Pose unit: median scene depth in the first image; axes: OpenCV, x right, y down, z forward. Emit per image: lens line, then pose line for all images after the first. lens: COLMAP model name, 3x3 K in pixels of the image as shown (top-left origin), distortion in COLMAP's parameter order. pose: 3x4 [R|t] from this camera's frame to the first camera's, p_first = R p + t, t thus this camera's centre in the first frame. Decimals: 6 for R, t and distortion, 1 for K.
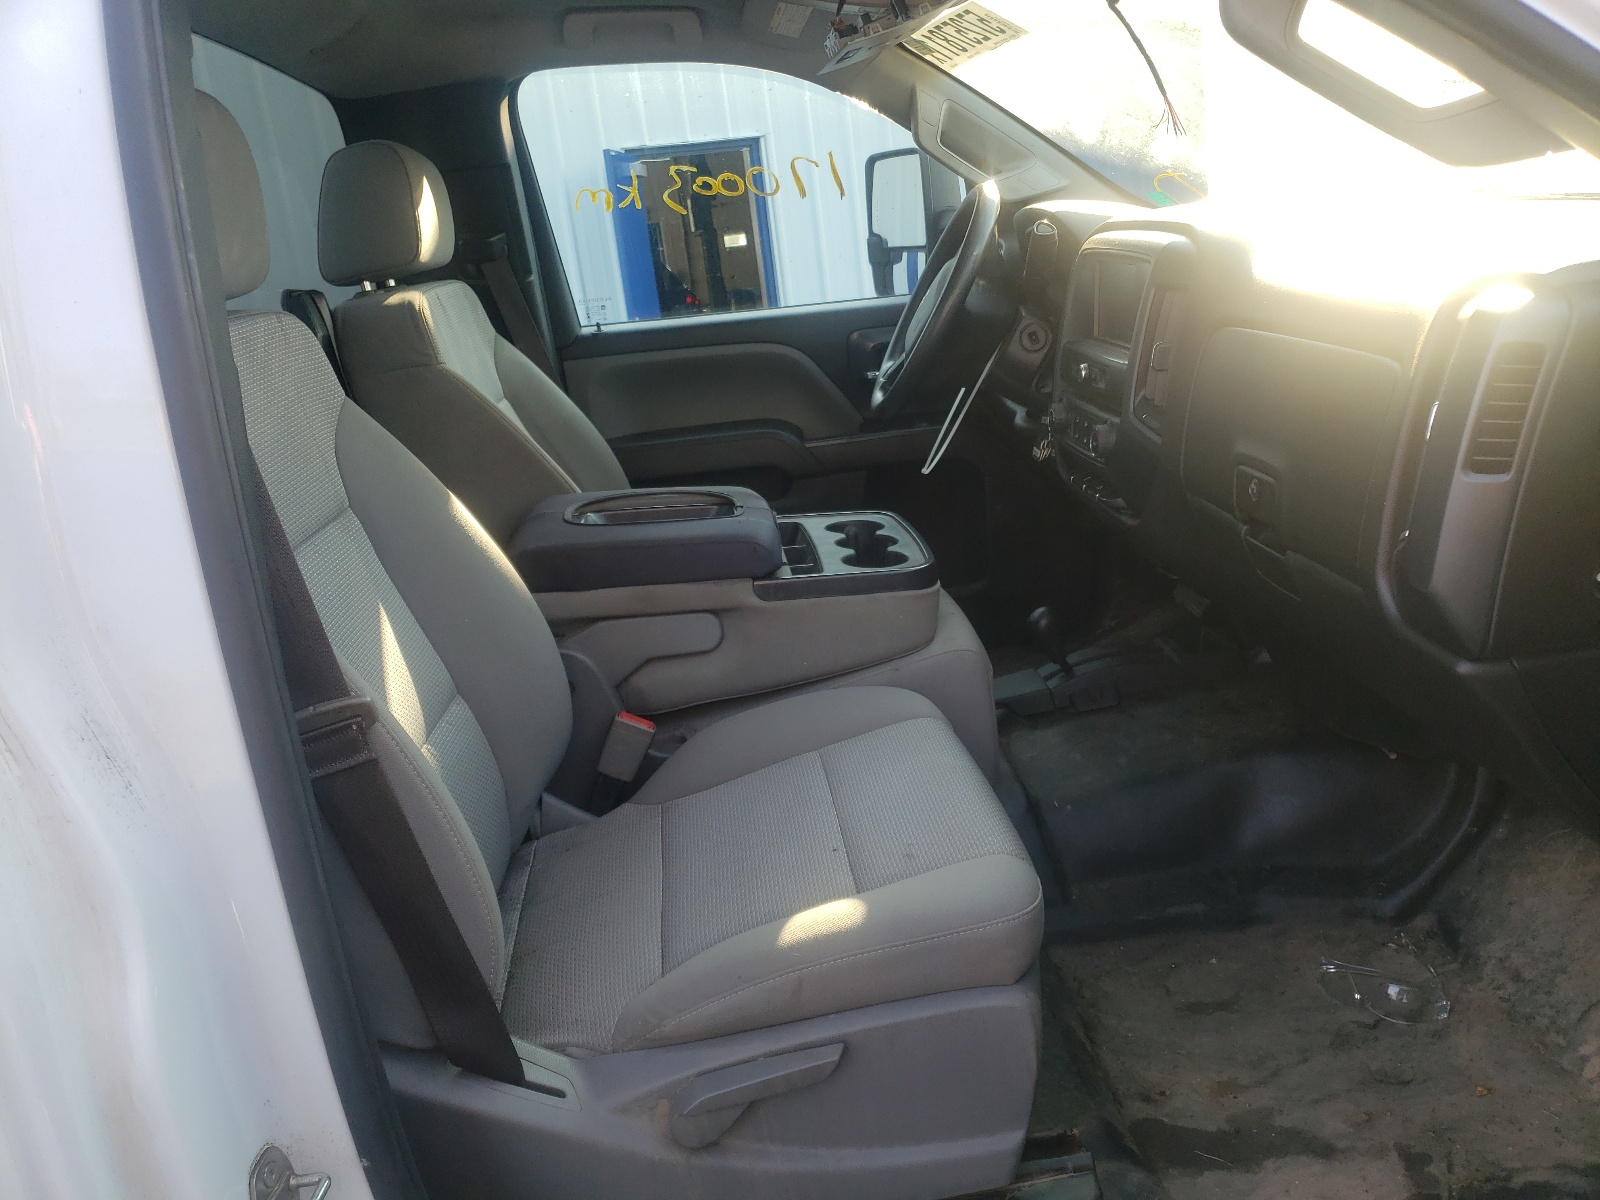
lens RADIAL K [[1229.2, 0, 800.0], [0, 1229.2, 600.0], [0, 0, 1]] dist [-0.007916, -0.078223]
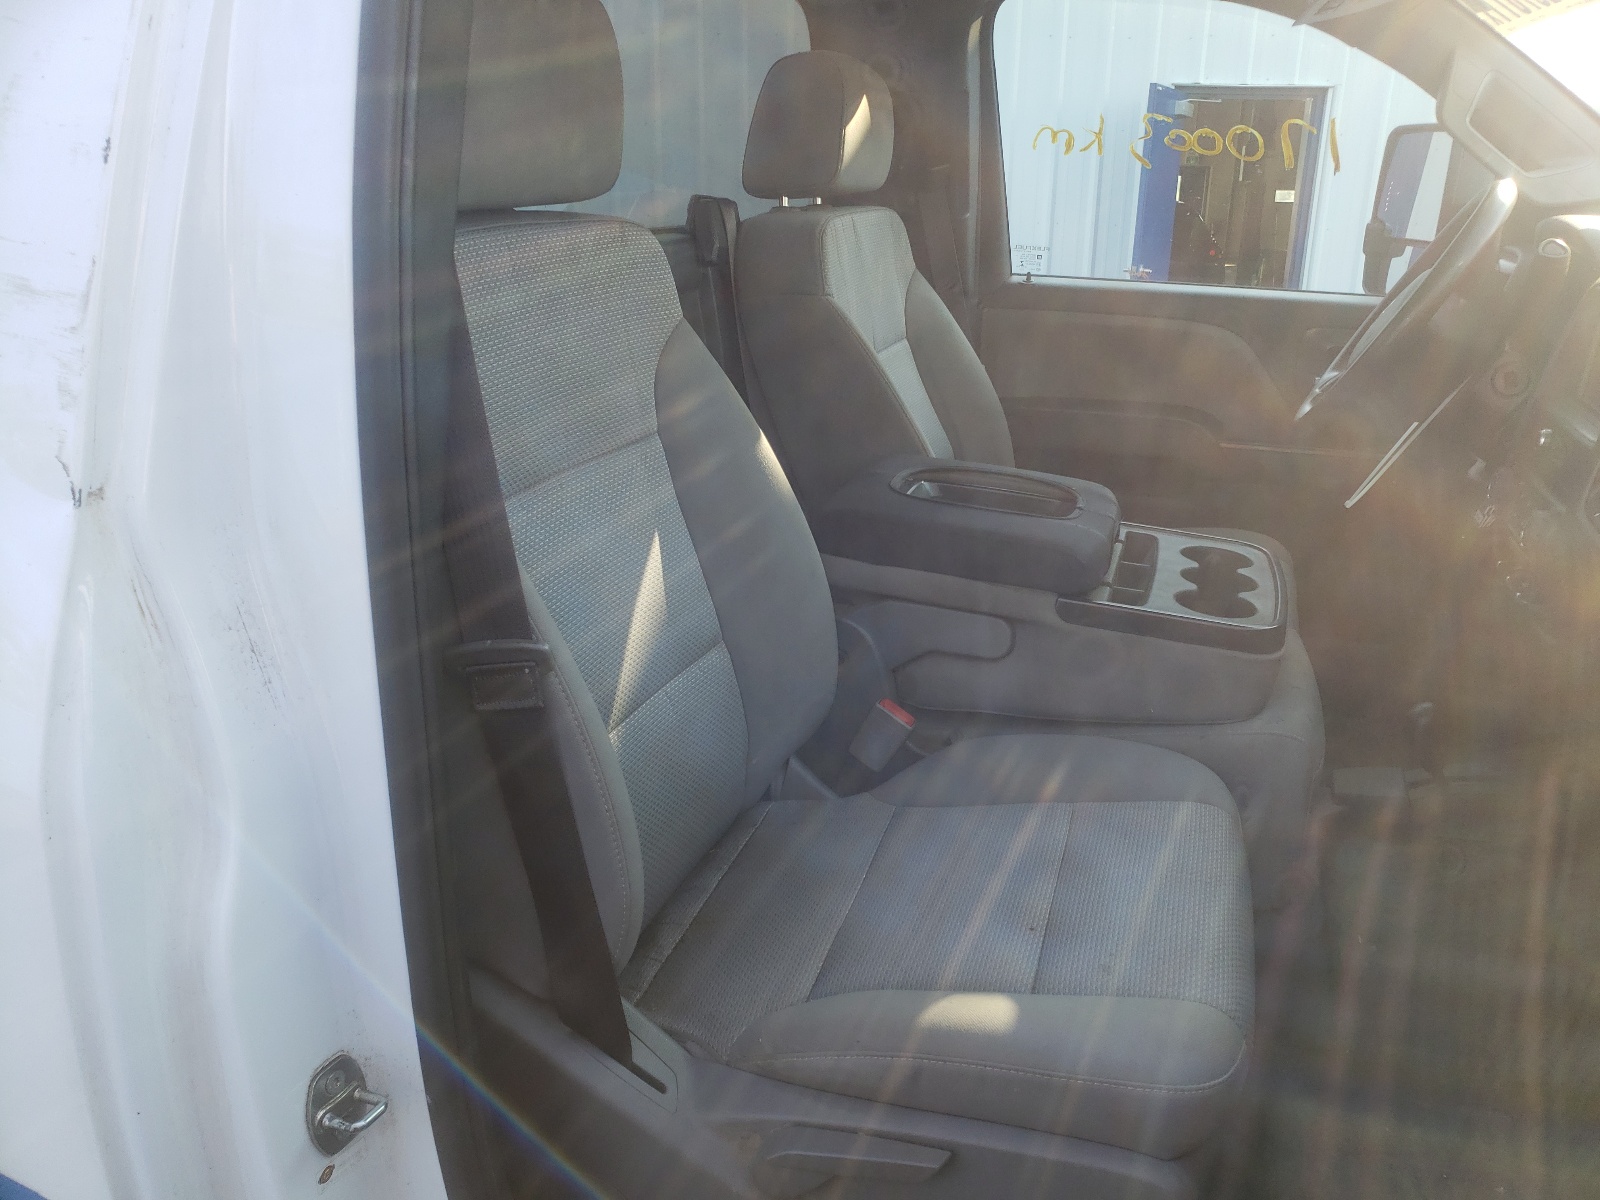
lens RADIAL K [[1218.2, 0, 800.6], [0, 1218.2, 626.2], [0, 0, 1]] dist [-0.006195, -0.007341]
pose [[0.913138, 0.249414, -0.322447, 0.075040], [-0.225005, 0.967954, 0.111525, -0.047572], [0.339930, -0.029286, 0.939995, 0.092006]]
